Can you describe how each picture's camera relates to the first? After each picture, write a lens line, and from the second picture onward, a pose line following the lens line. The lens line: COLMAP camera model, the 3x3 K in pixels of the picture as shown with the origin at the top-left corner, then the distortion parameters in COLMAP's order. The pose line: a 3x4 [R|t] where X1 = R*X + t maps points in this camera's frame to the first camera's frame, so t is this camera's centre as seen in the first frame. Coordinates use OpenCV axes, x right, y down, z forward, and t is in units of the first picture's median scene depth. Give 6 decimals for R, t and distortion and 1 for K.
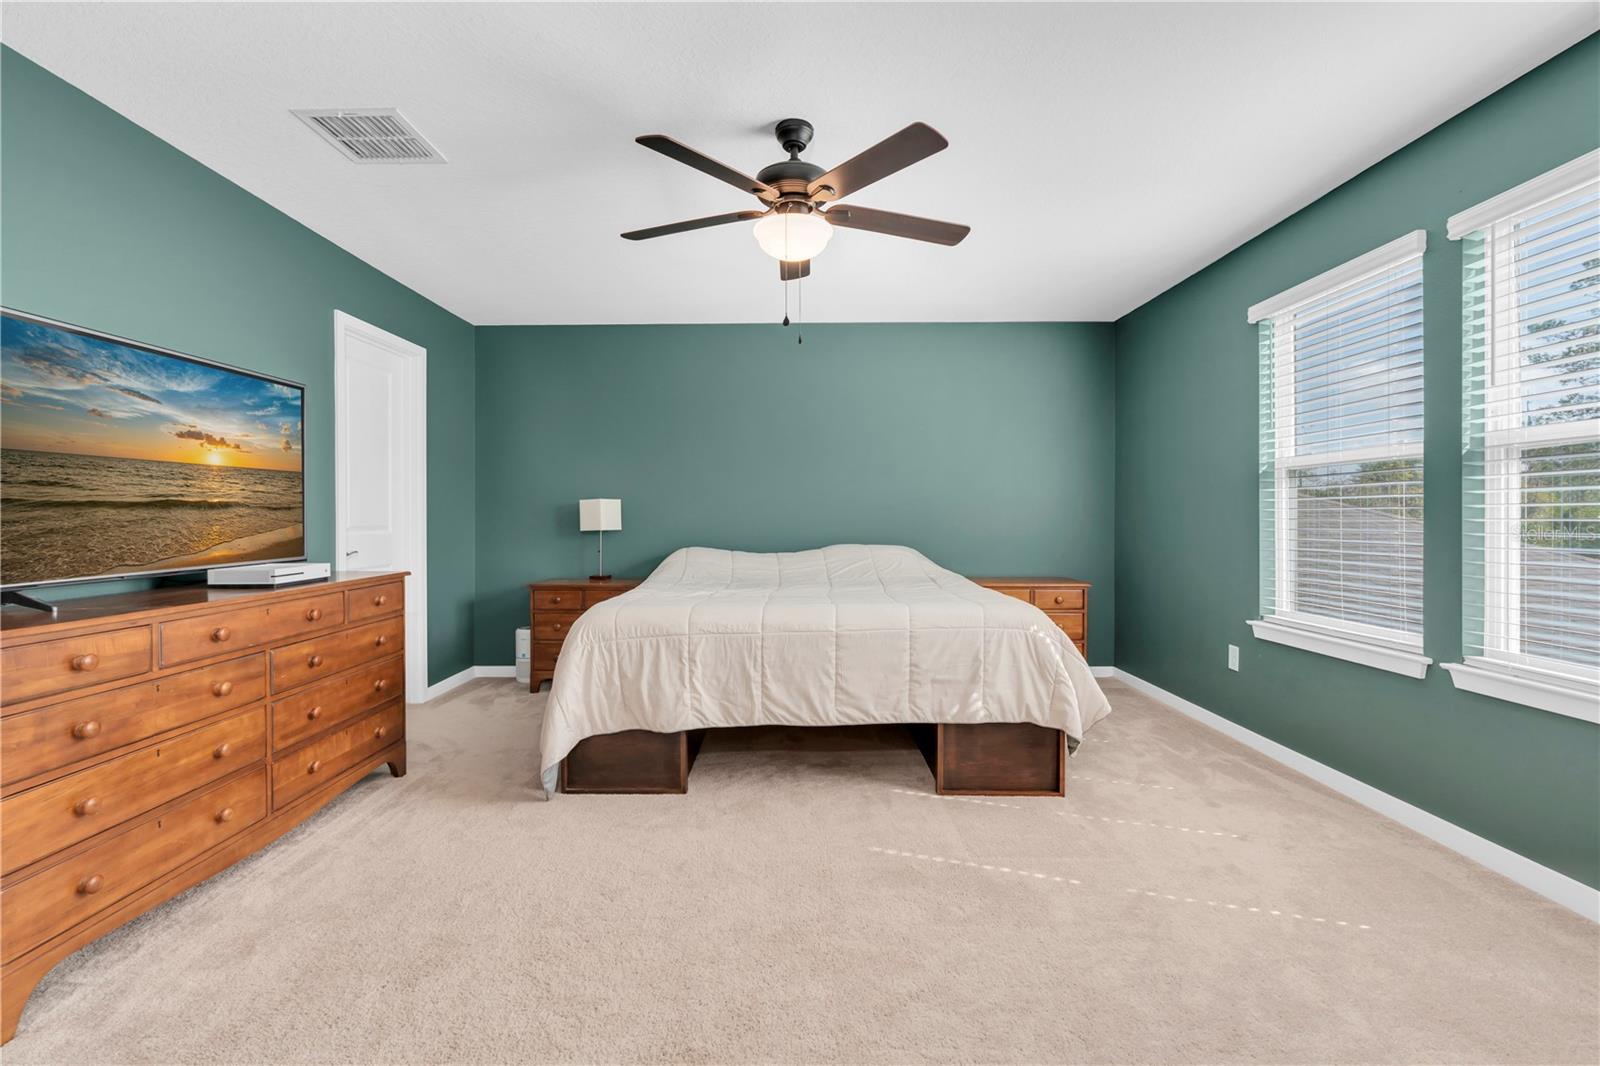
lens RADIAL K [[739.2, 0, 810.7], [0, 739.2, 531.7], [0, 0, 1]] dist [0.000171, 0.000555]
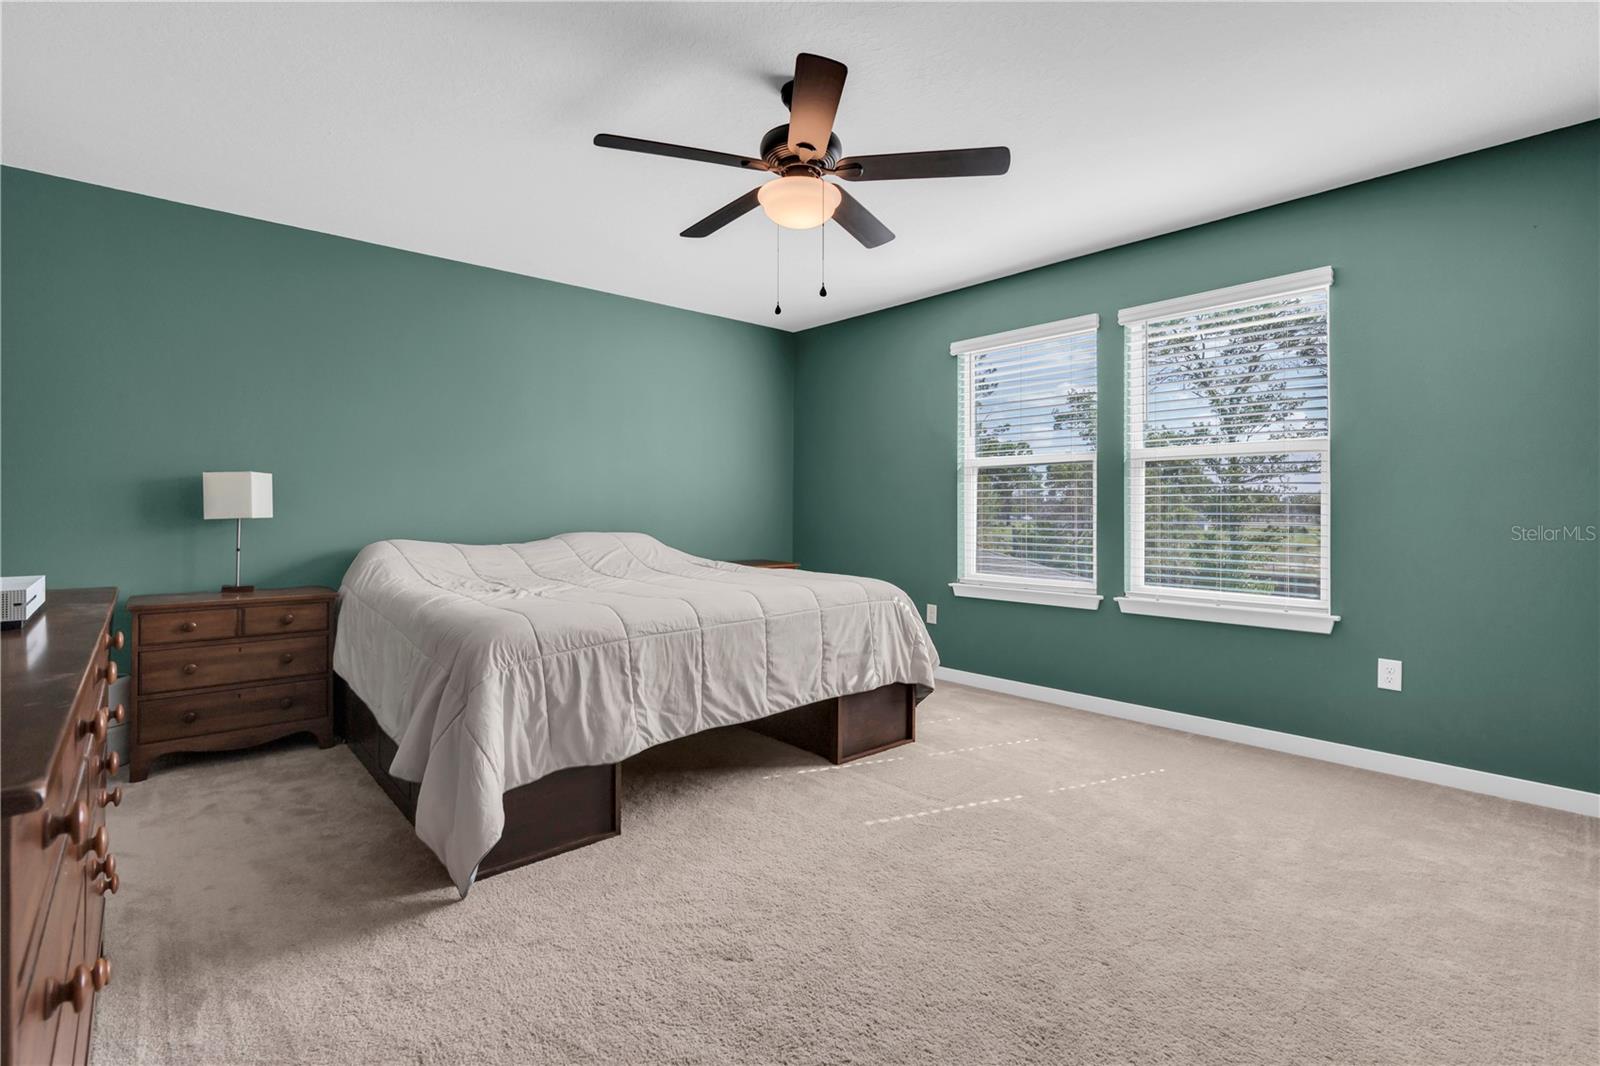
lens RADIAL K [[730.5, 0, 795.9], [0, 730.5, 528.6], [0, 0, 1]] dist [-0.000713, 0.000336]
pose [[0.743716, -0.013423, 0.668361, -0.566189], [0.011719, 0.999907, 0.007042, 0.013755], [-0.668393, 0.002596, 0.743804, 0.272790]]
